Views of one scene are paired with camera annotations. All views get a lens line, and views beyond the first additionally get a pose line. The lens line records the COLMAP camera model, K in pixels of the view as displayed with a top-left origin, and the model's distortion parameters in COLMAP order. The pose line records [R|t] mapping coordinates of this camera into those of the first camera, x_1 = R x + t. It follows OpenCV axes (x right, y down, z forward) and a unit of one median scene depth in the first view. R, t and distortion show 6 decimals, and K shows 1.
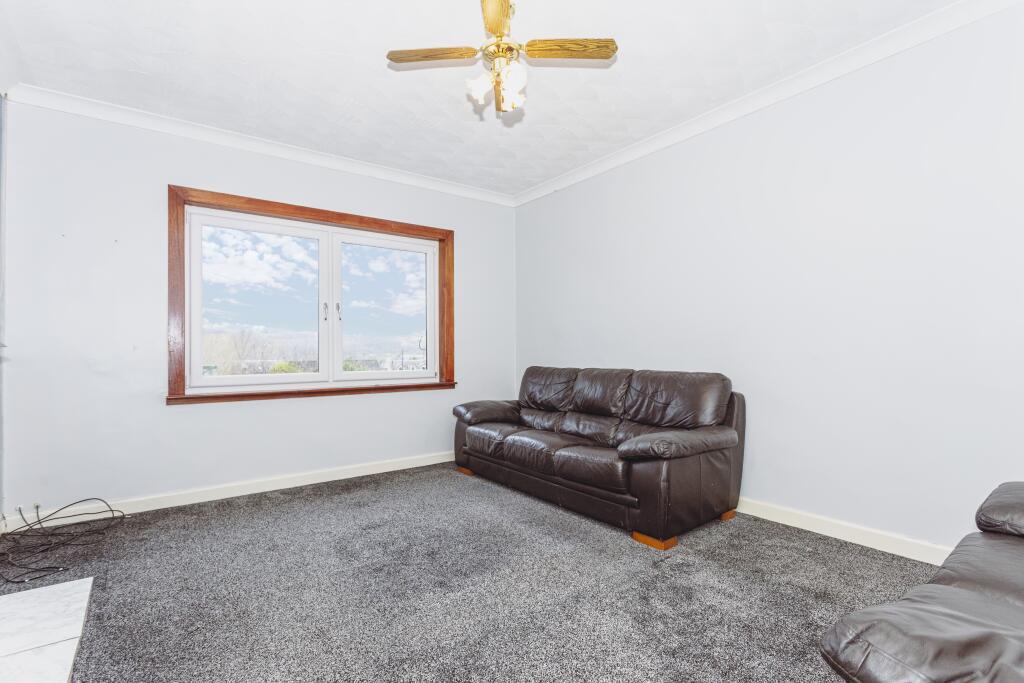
lens RADIAL K [[499.8, 0, 493.9], [0, 499.8, 340.9], [0, 0, 1]] dist [0.000557, 0.000071]
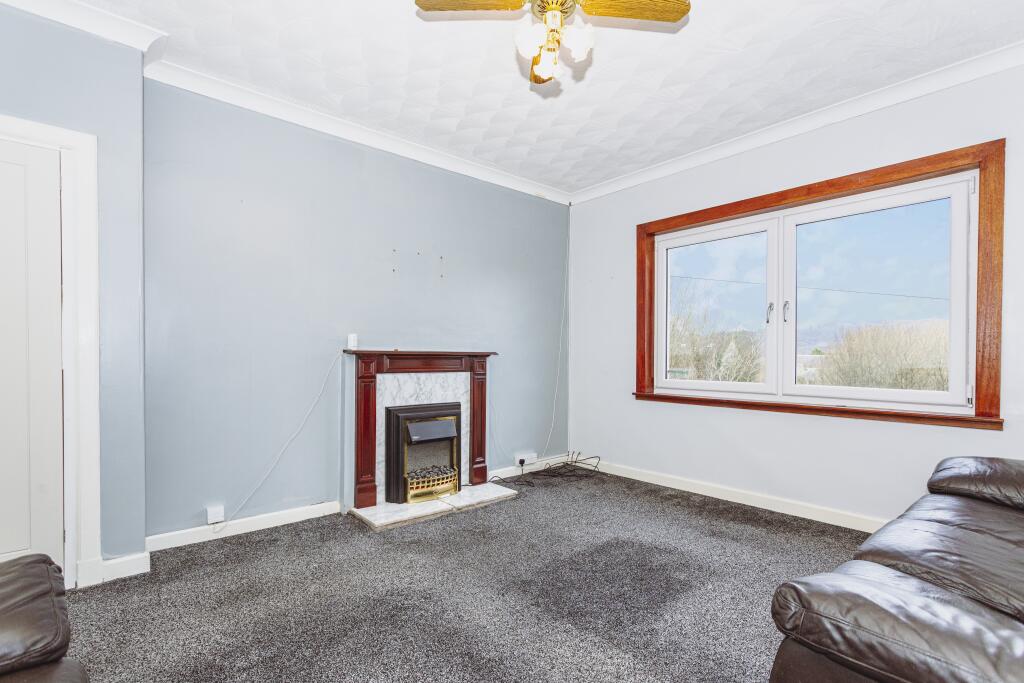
lens RADIAL K [[485.7, 0, 513.1], [0, 485.7, 355.8], [0, 0, 1]] dist [0.001141, 0.000233]
pose [[0.079034, 0.003924, -0.996864, 0.540736], [0.012846, 0.999905, 0.004954, 0.006197], [0.996789, -0.013197, 0.078976, 0.571077]]
